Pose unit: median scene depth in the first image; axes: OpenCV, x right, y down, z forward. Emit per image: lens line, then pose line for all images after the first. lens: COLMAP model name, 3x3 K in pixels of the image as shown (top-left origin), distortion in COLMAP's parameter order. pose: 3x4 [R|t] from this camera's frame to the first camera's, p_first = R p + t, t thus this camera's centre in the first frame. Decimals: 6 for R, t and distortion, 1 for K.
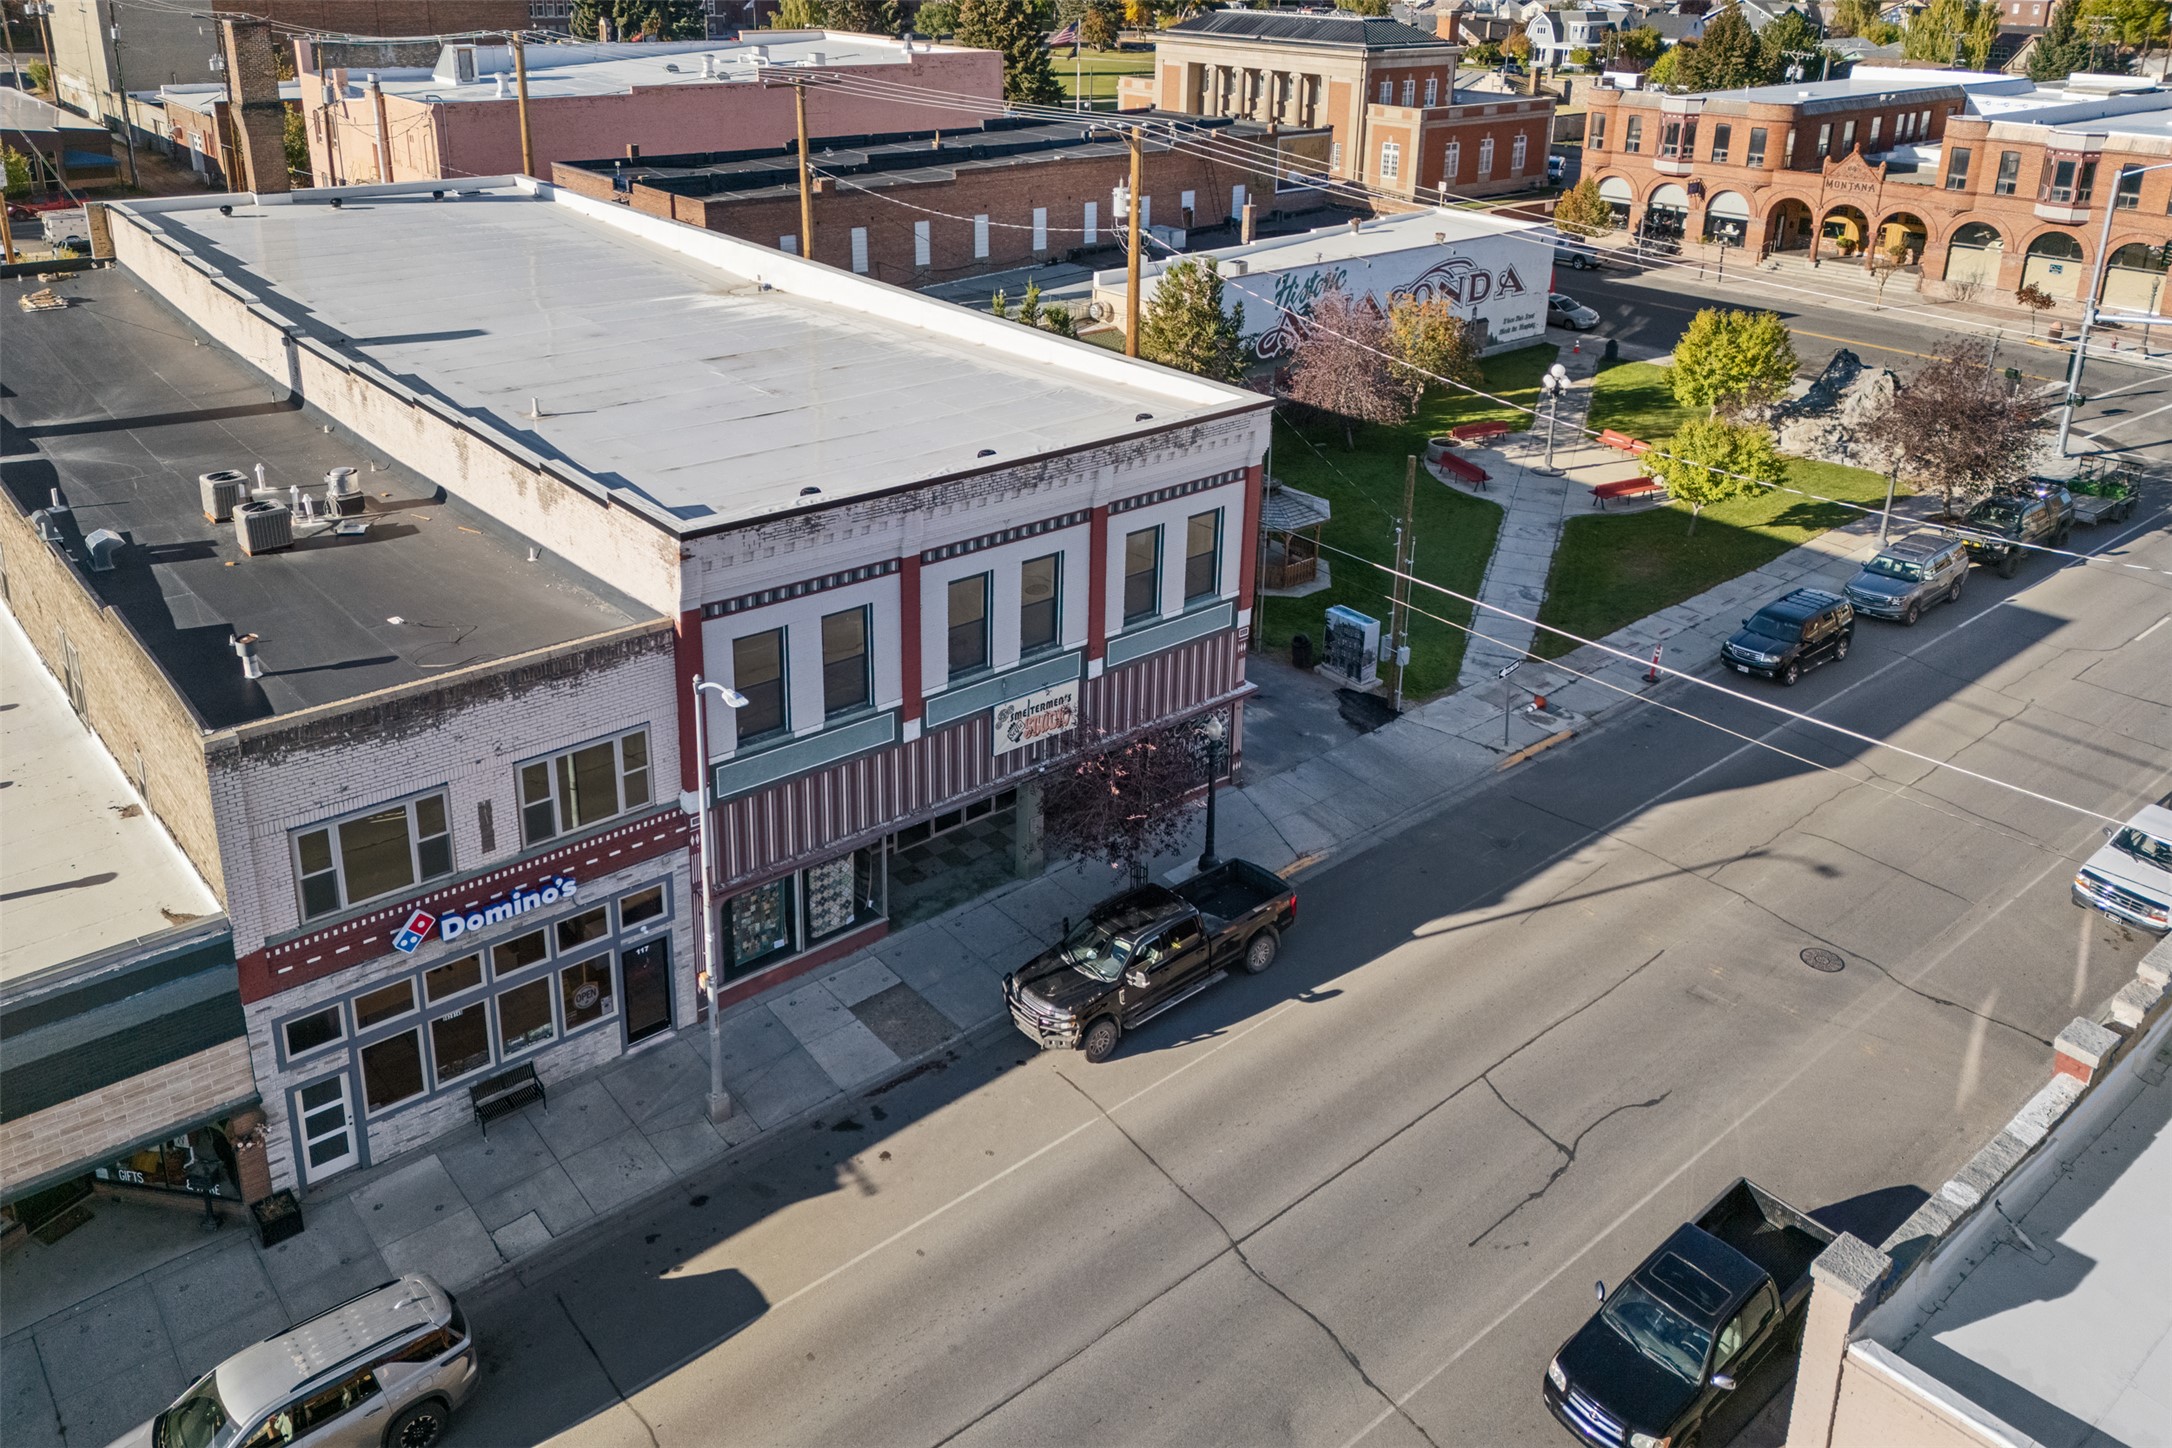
lens RADIAL K [[1620.3, 0, 1079.2], [0, 1620.3, 536.2], [0, 0, 1]] dist [0.068450, -0.050235]
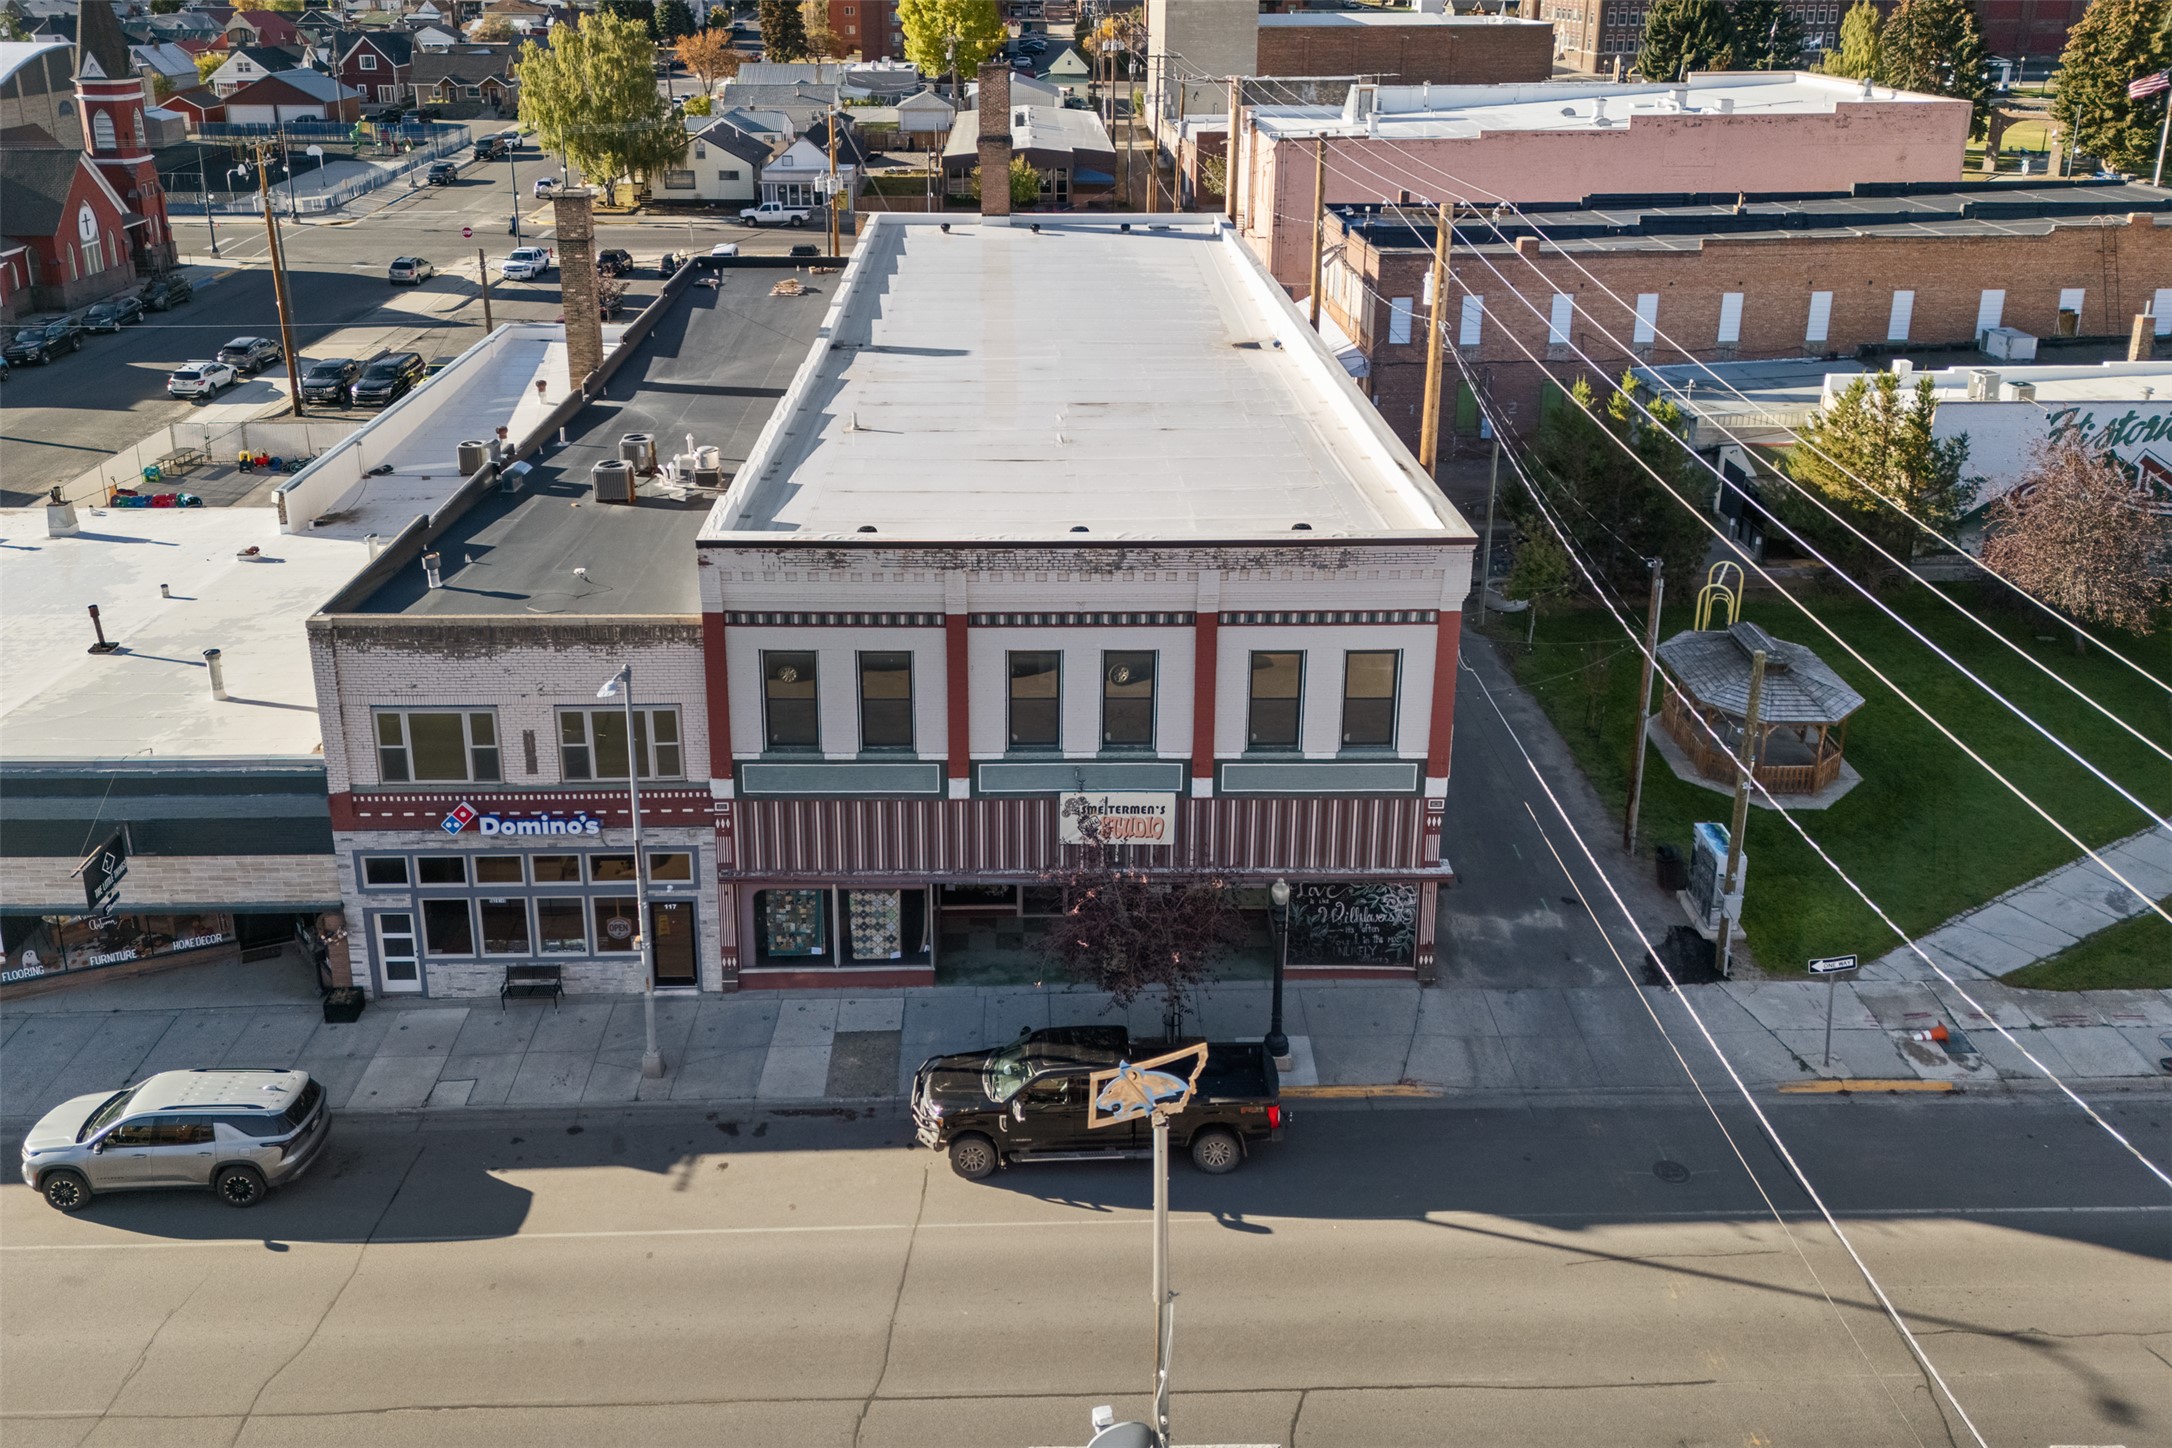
lens RADIAL K [[1694.0, 0, 1083.8], [0, 1694.0, 552.3], [0, 0, 1]] dist [0.088036, -0.101579]
pose [[0.774207, 0.192218, -0.603039, 0.576631], [-0.204797, 0.977593, 0.048680, -0.091472], [0.598884, 0.085813, 0.796225, 0.214972]]
